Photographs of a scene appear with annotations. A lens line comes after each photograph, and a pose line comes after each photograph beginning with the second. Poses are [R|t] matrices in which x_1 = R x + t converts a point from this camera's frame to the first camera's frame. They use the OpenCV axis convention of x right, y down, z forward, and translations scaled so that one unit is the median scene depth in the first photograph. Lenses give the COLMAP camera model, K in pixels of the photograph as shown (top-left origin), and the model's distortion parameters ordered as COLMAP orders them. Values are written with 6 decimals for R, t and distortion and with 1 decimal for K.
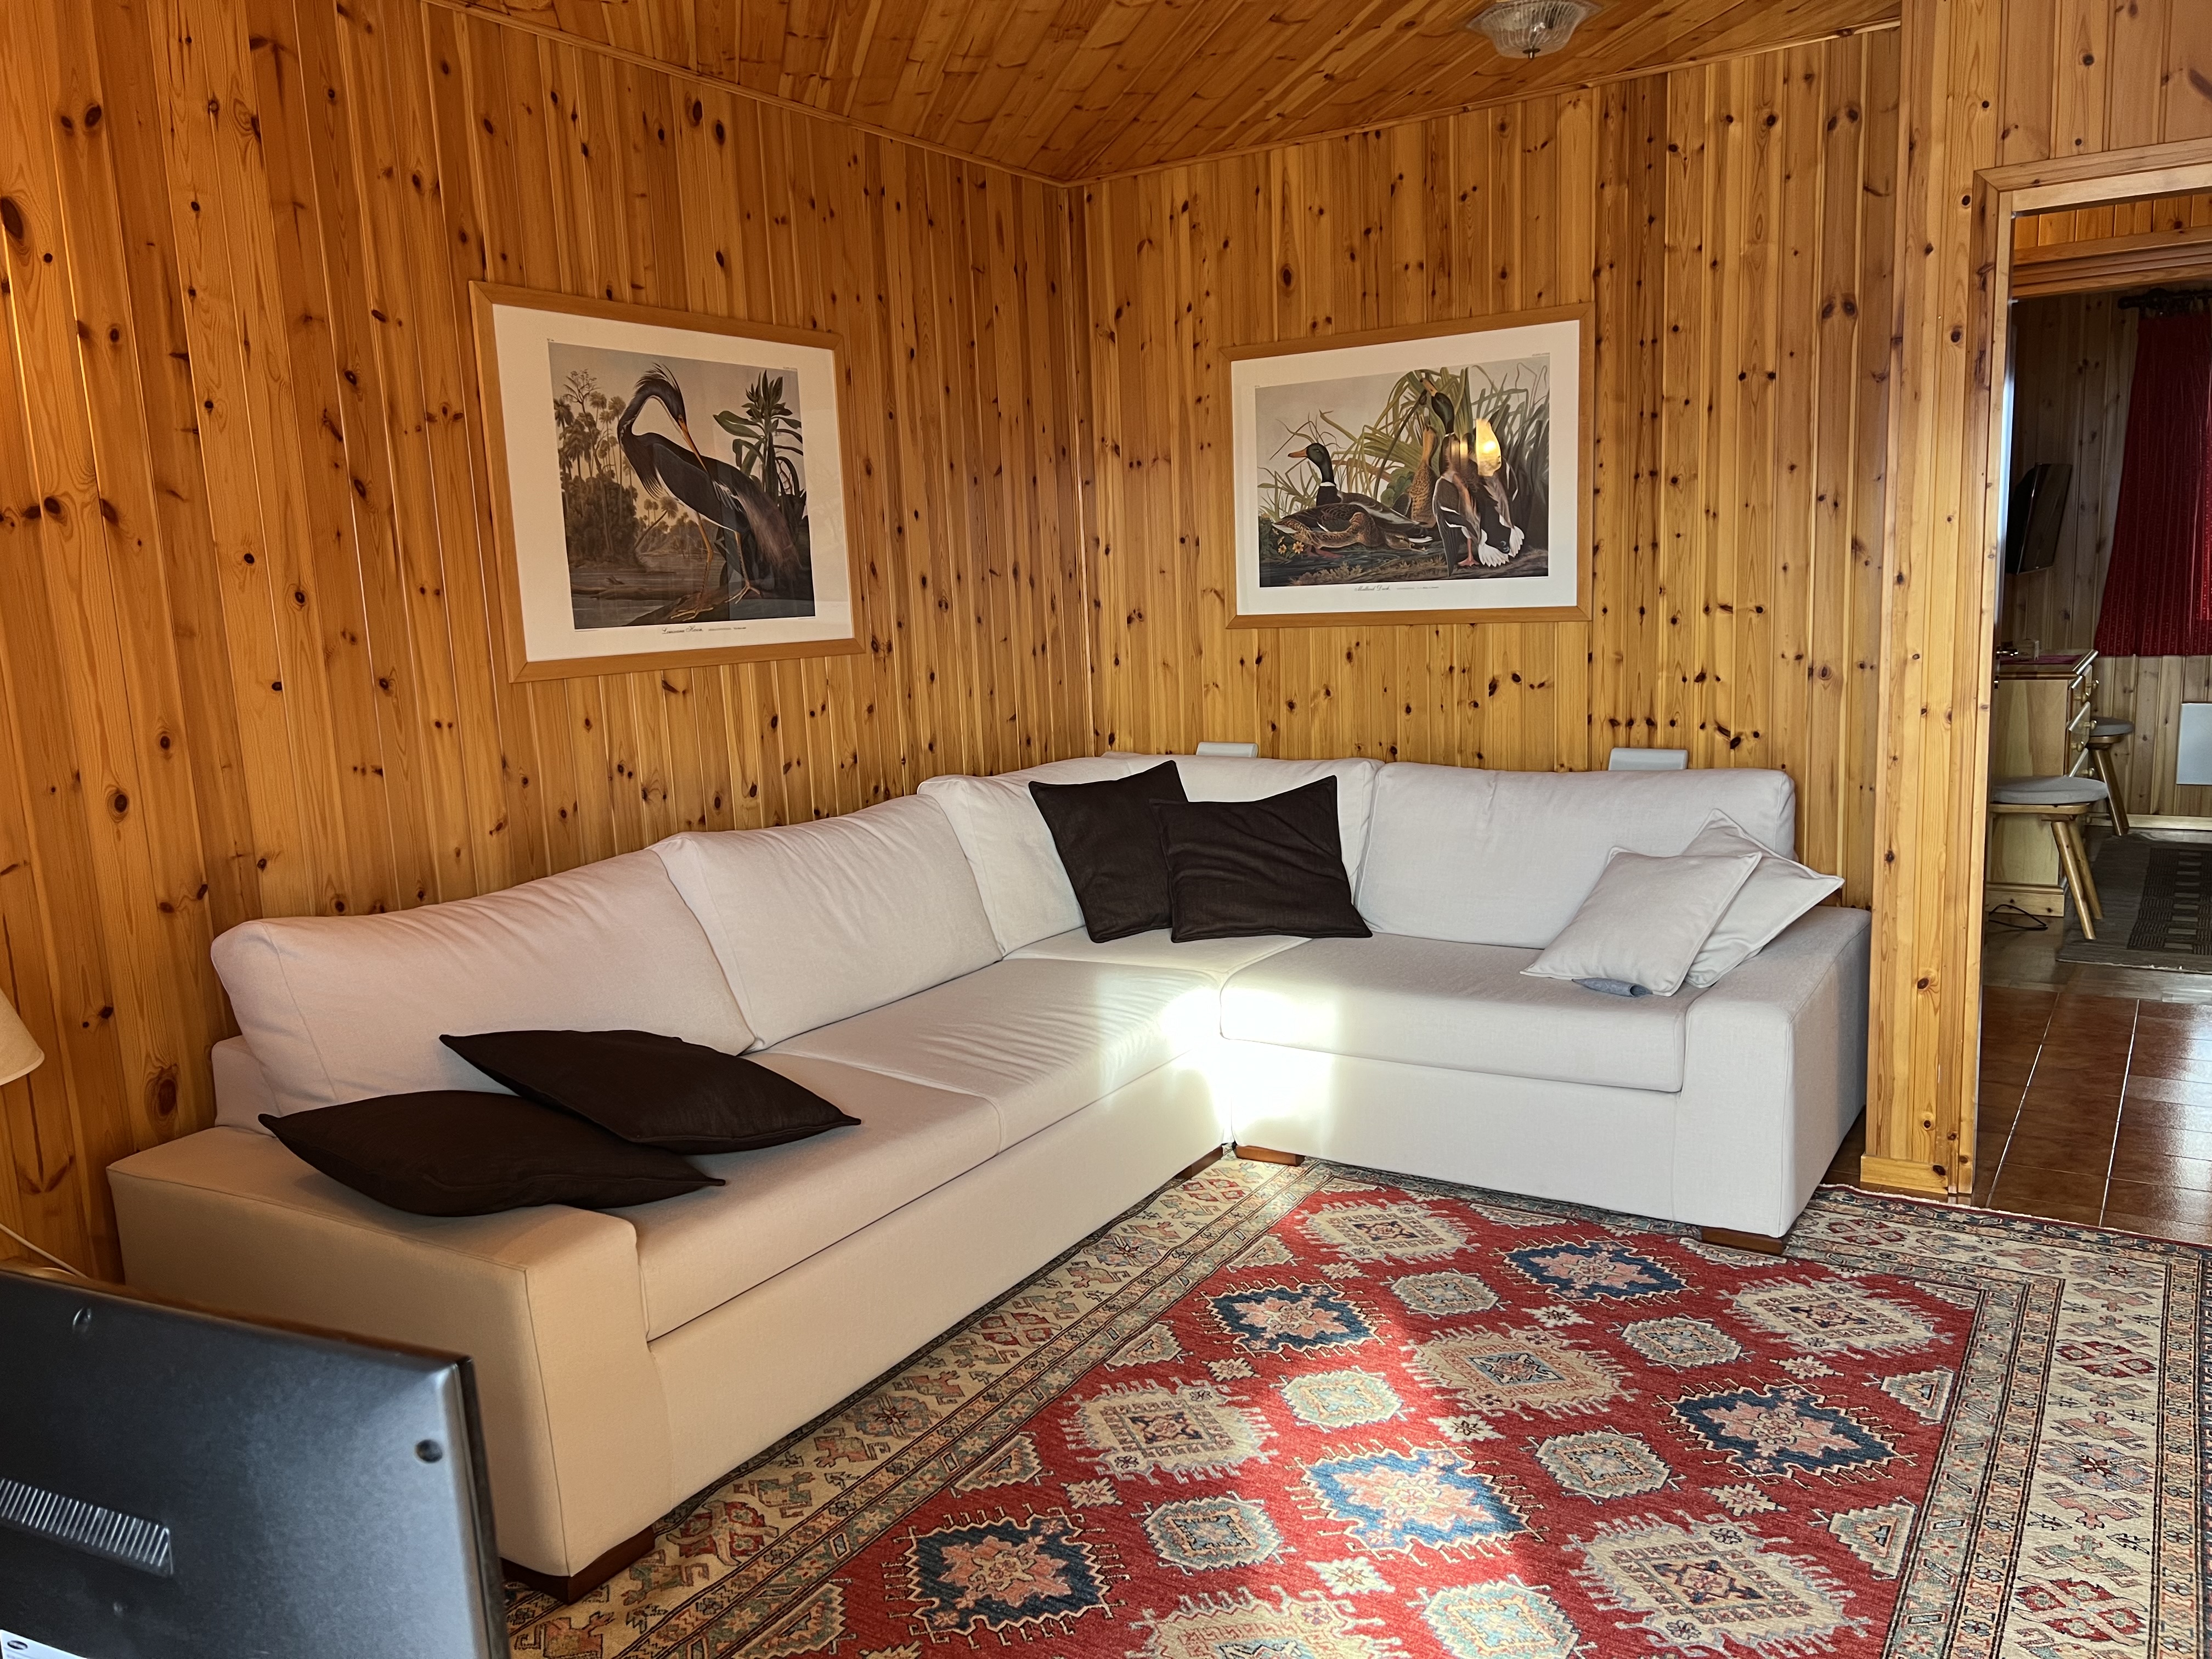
lens RADIAL K [[1648.8, 0, 1099.5], [0, 1648.8, 848.7], [0, 0, 1]] dist [0.058197, -0.062232]
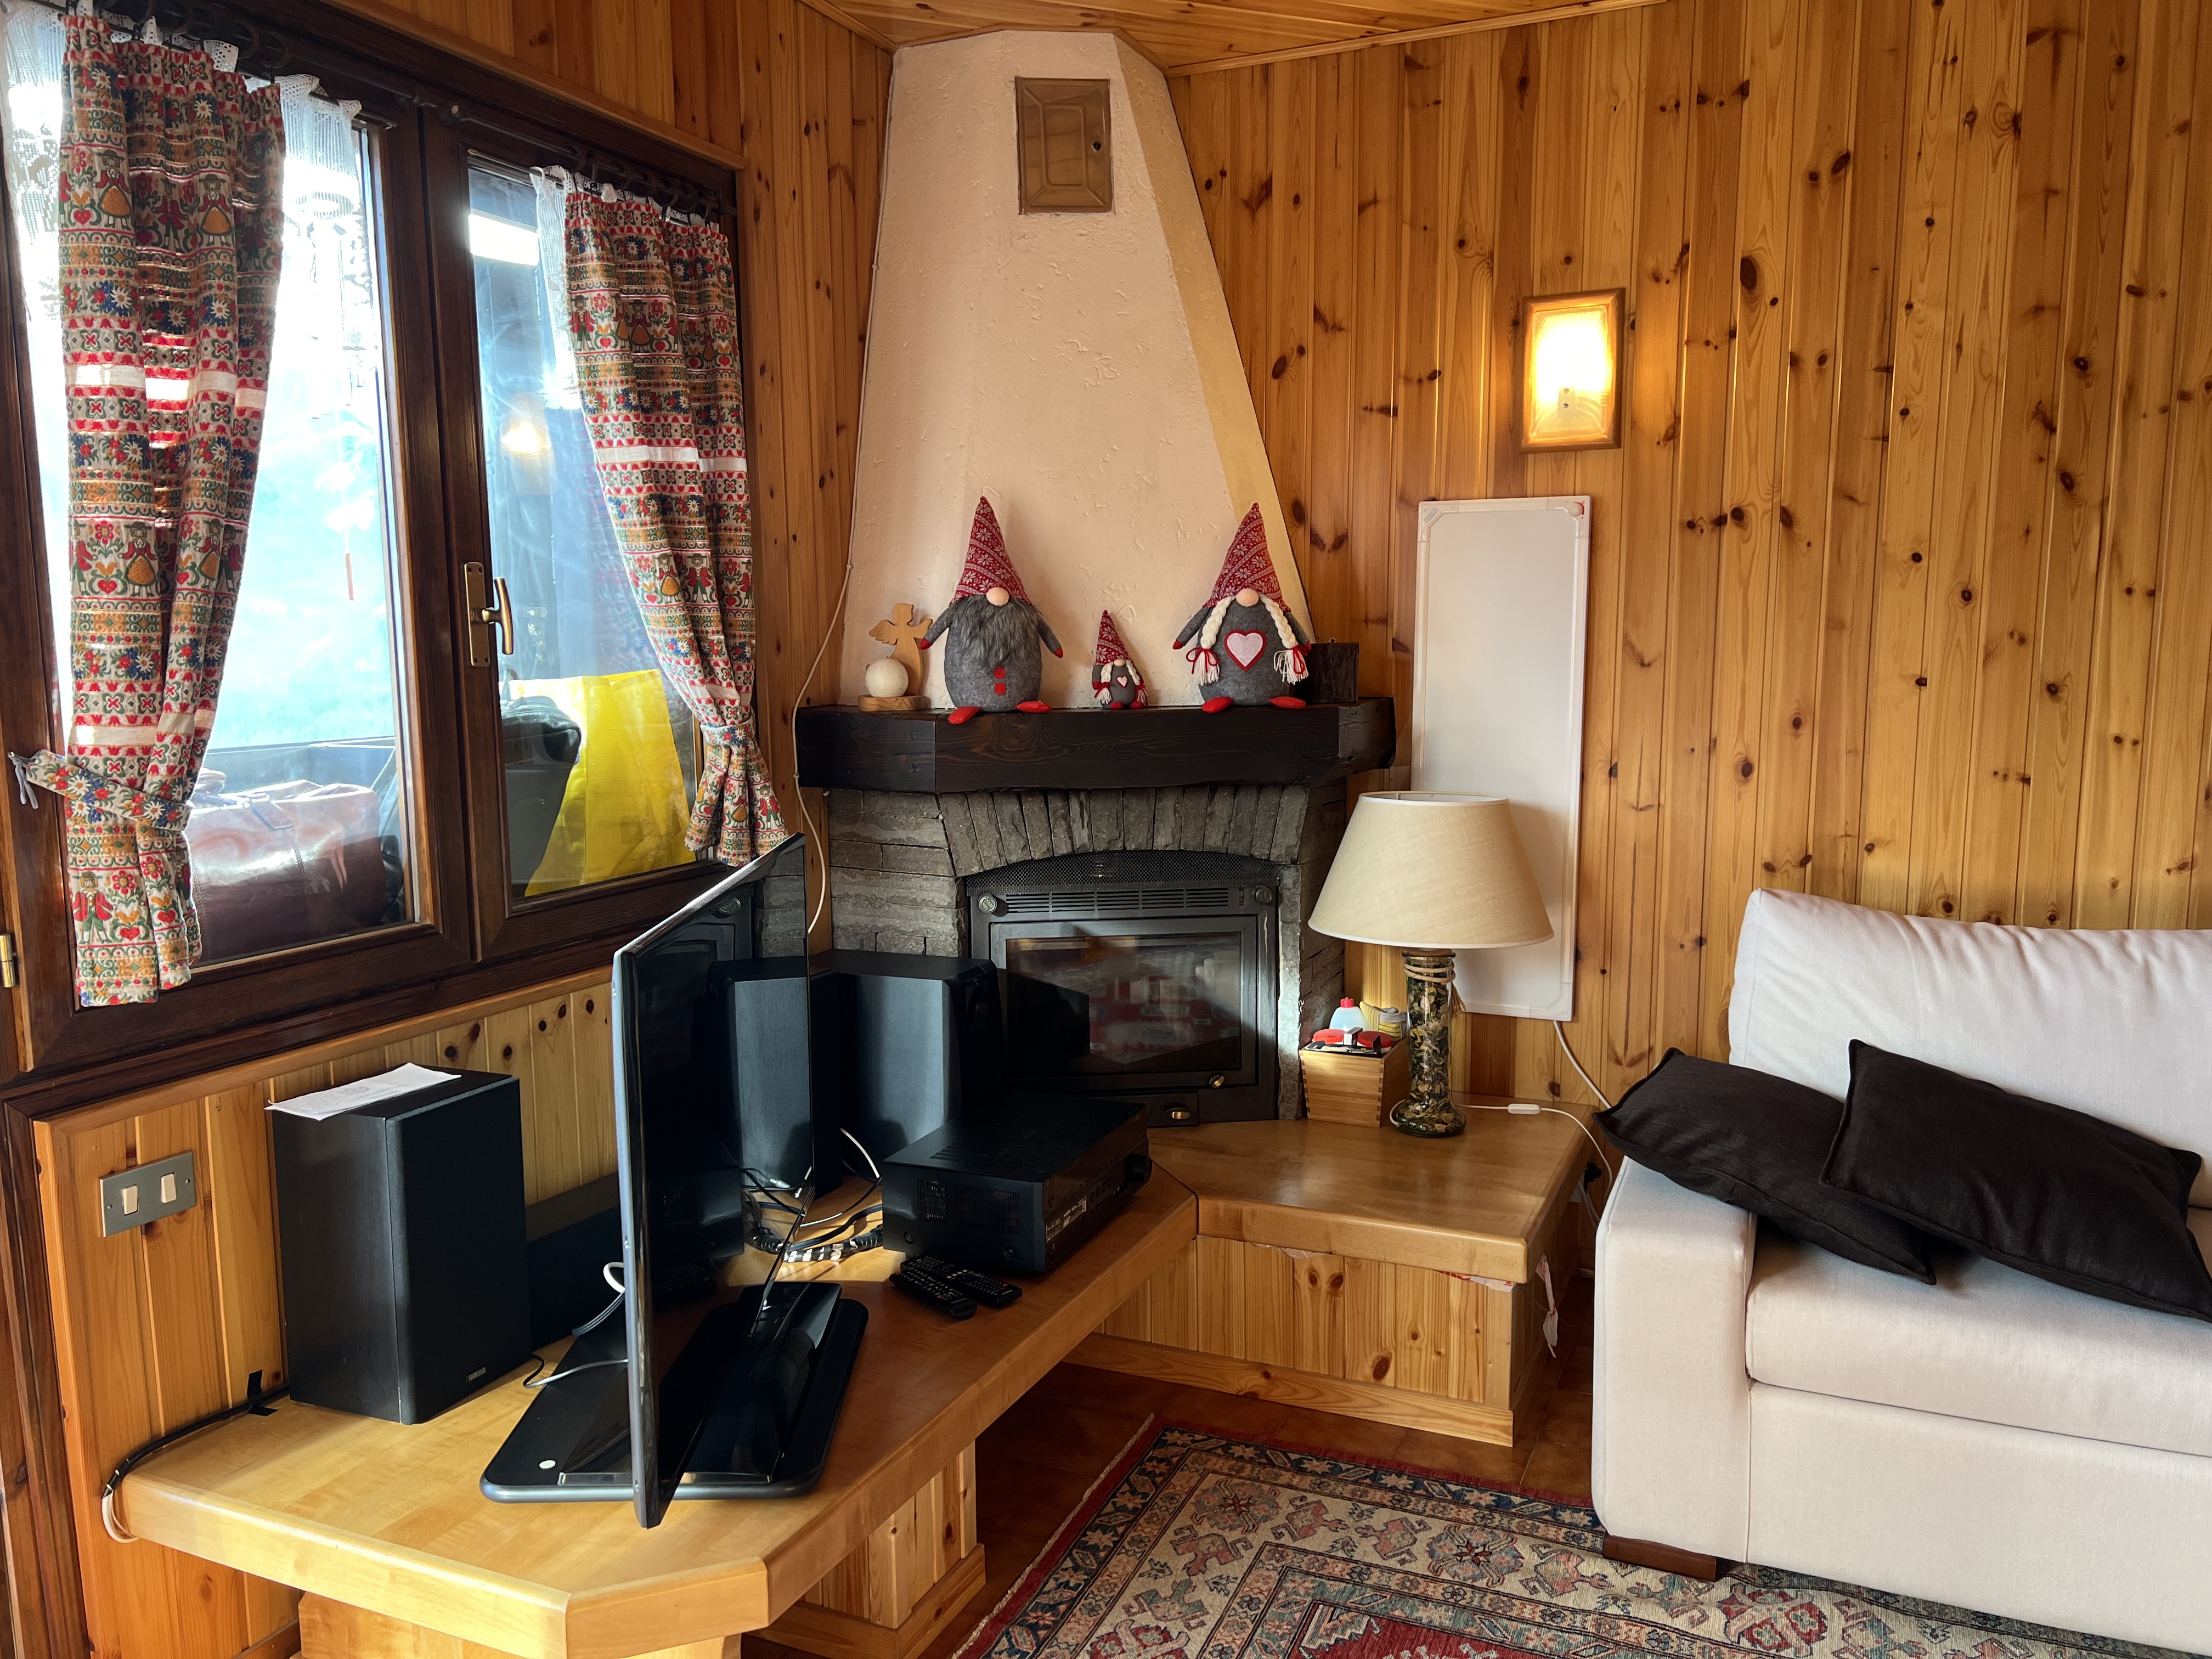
lens RADIAL K [[1665.1, 0, 1113.4], [0, 1665.1, 852.9], [0, 0, 1]] dist [0.049150, -0.056776]
pose [[0.159278, 0.177988, -0.971057, 0.471901], [-0.161944, 0.975000, 0.152148, -0.075042], [0.973861, 0.133023, 0.184120, 0.356214]]
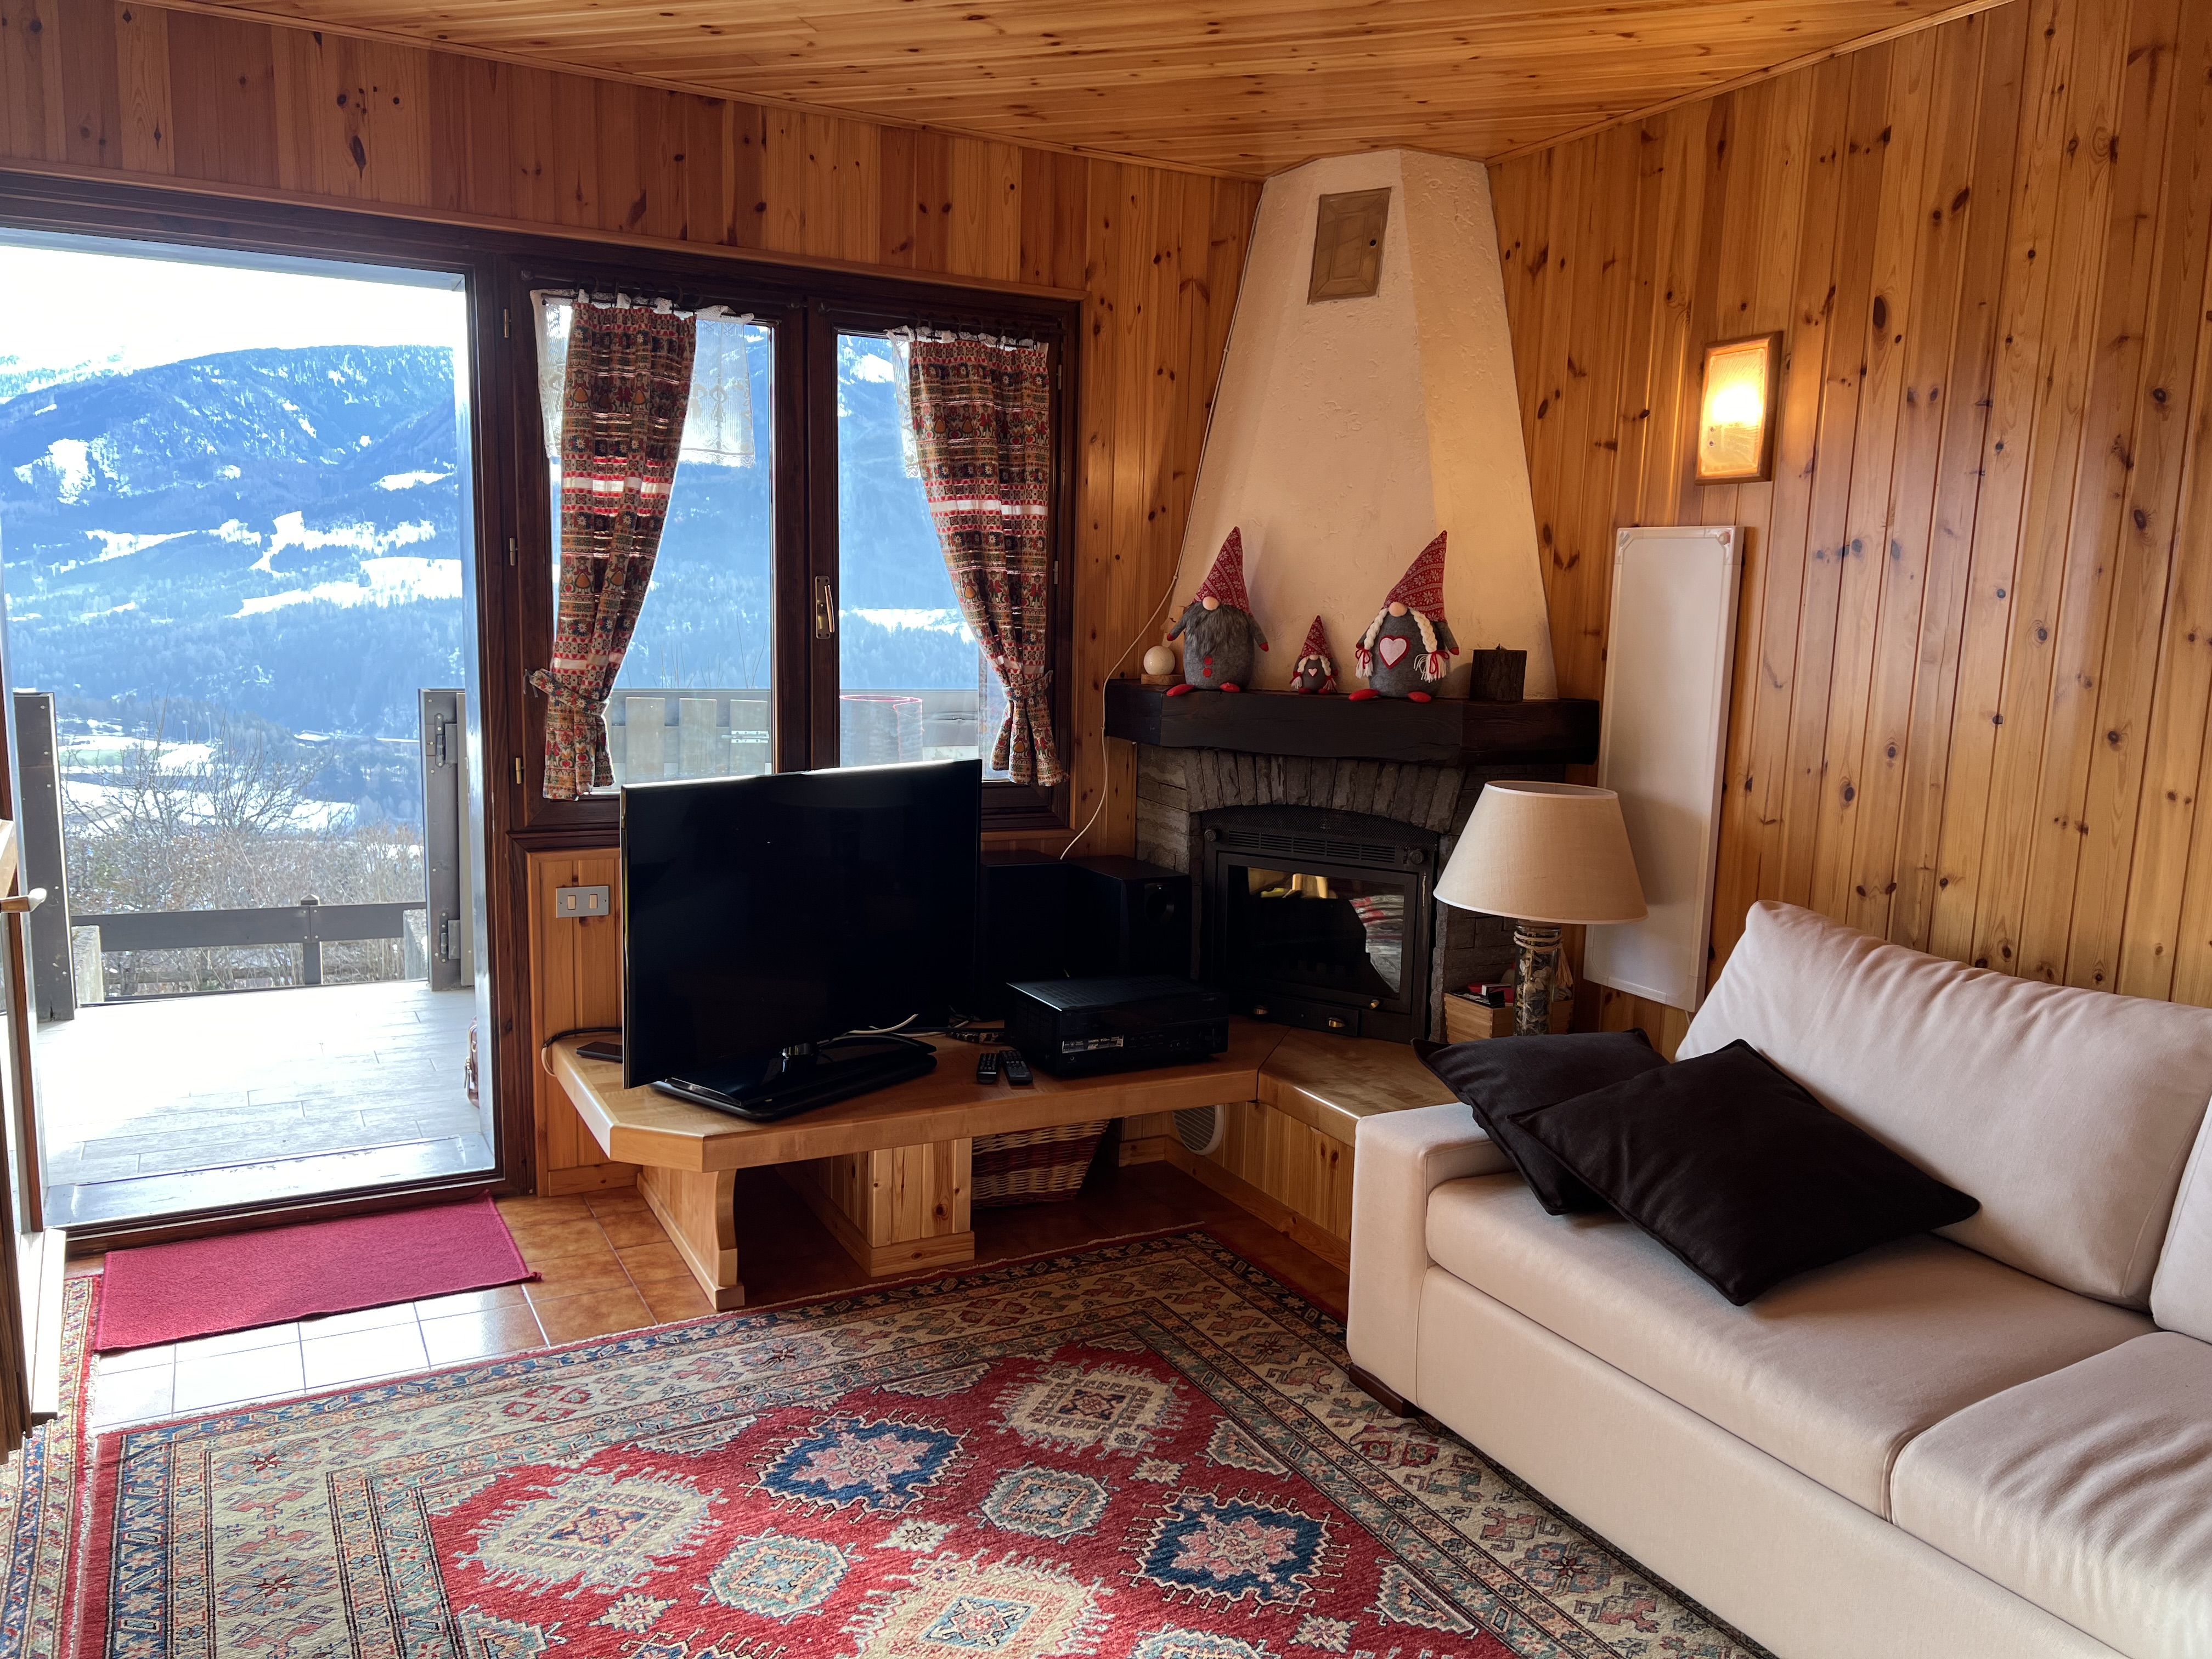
lens RADIAL K [[1651.5, 0, 1096.8], [0, 1651.5, 852.0], [0, 0, 1]] dist [0.041795, -0.054673]
pose [[-0.491462, 0.171778, -0.853790, 0.682019], [-0.143799, 0.950893, 0.274089, -0.230197], [0.858945, 0.257479, -0.442626, 1.047726]]
